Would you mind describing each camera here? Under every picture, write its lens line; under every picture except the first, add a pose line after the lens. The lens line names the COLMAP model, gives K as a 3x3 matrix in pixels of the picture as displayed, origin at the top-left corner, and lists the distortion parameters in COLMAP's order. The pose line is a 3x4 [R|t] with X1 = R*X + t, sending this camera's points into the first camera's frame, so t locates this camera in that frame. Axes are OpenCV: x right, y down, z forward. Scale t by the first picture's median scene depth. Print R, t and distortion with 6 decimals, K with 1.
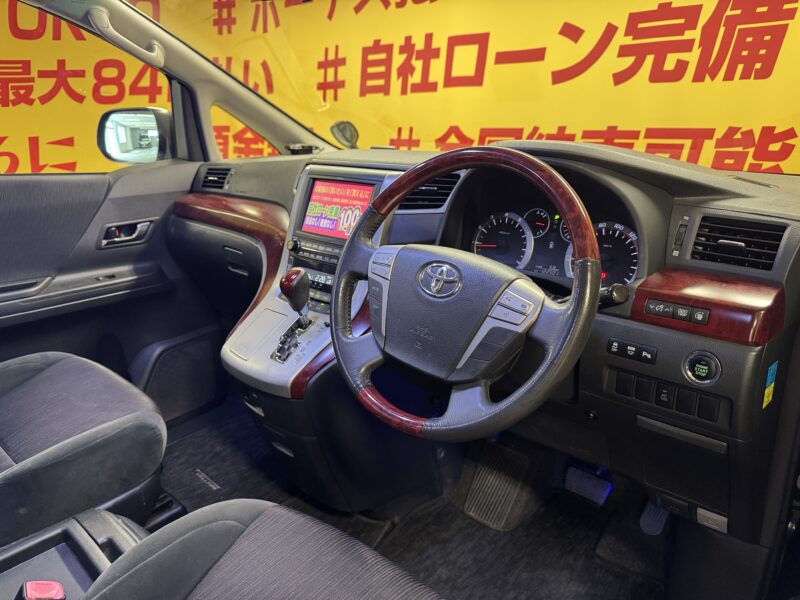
lens RADIAL K [[583.6, 0, 402.6], [0, 583.6, 299.7], [0, 0, 1]] dist [-0.007434, -0.001527]
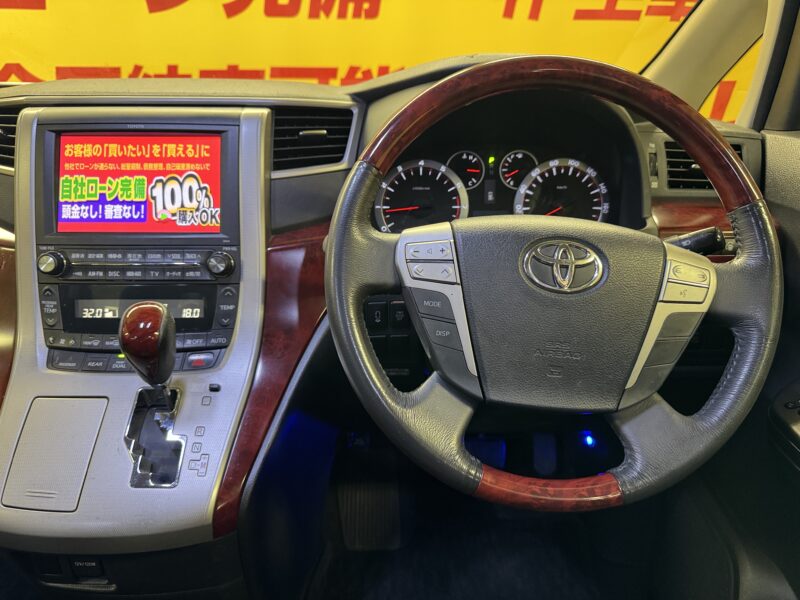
lens RADIAL K [[583.6, 0, 402.6], [0, 583.6, 299.7], [0, 0, 1]] dist [-0.007434, -0.001527]
pose [[0.717176, -0.241592, 0.653676, -0.145048], [0.188391, 0.970274, 0.151911, -0.037944], [-0.670945, 0.014200, 0.741371, 0.189482]]
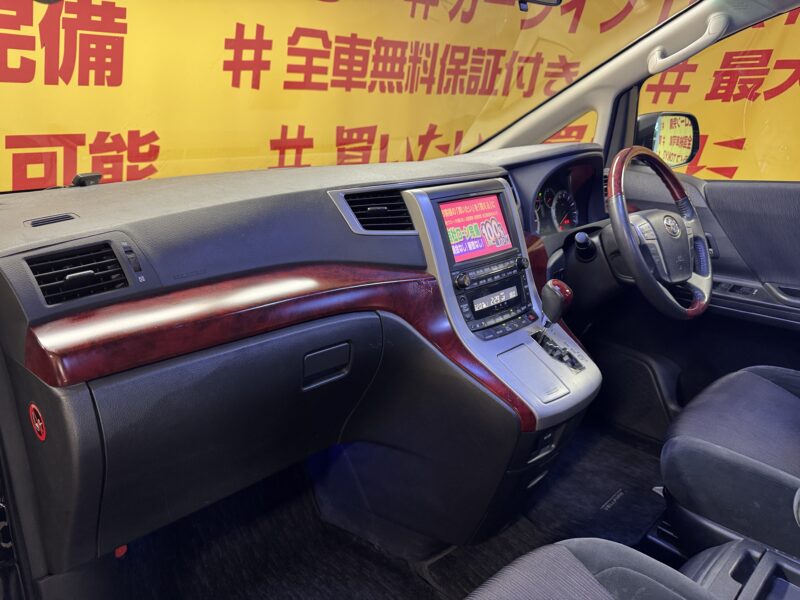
lens RADIAL K [[583.6, 0, 402.6], [0, 583.6, 299.7], [0, 0, 1]] dist [-0.007434, -0.001527]
pose [[0.042493, -0.294382, 0.954743, -0.474970], [0.293938, 0.916997, 0.269661, -0.151720], [-0.954880, 0.269176, 0.125496, 0.461650]]
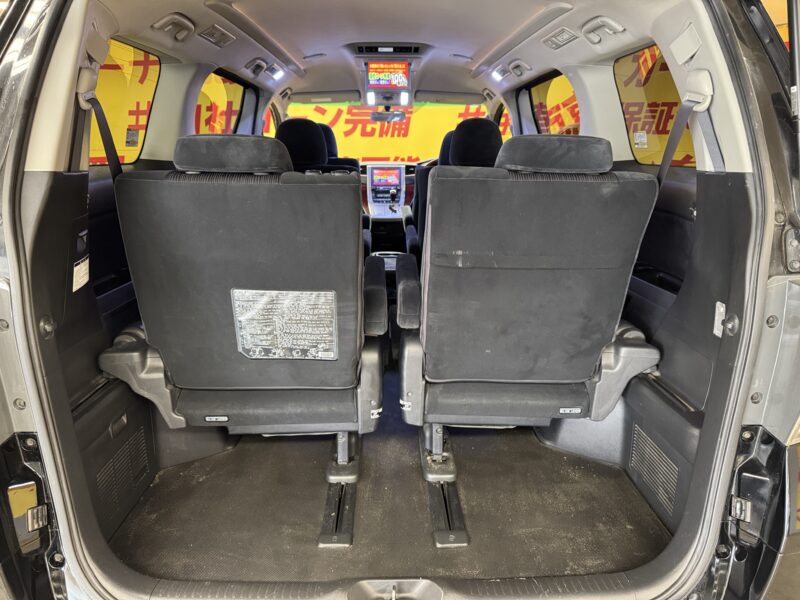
lens RADIAL K [[552.3, 0, 399.8], [0, 552.3, 329.4], [0, 0, 1]] dist [0.009504, 0.003748]
pose [[0.719587, -0.203546, 0.663900, -1.137682], [0.198830, 0.976439, 0.083861, 0.225928], [-0.665328, 0.071658, 0.743104, -0.696470]]
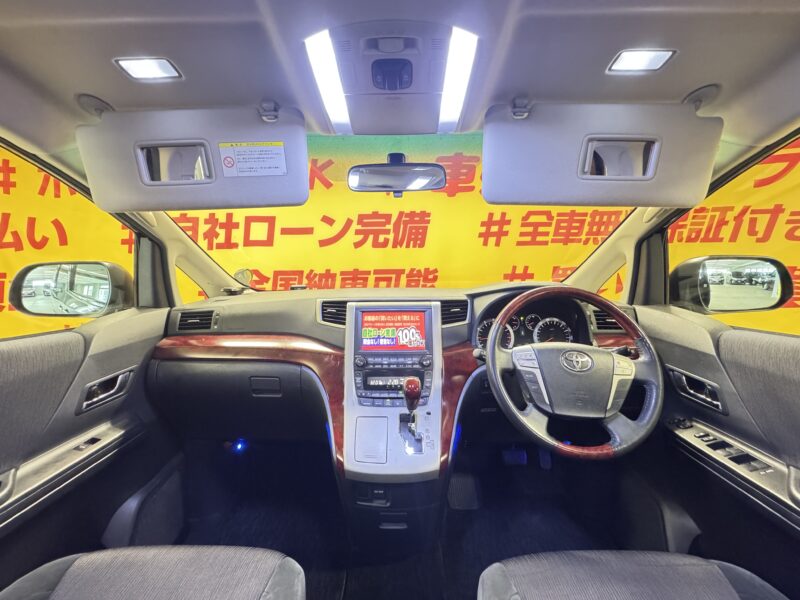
lens RADIAL K [[317.9, 0, 398.9], [0, 317.9, 297.8], [0, 0, 1]] dist [0.000501, 0.000270]
pose [[0.745537, -0.075560, 0.662167, -0.278100], [0.200352, 0.973005, -0.114547, -0.063463], [-0.635636, 0.218066, 0.740550, 0.174557]]
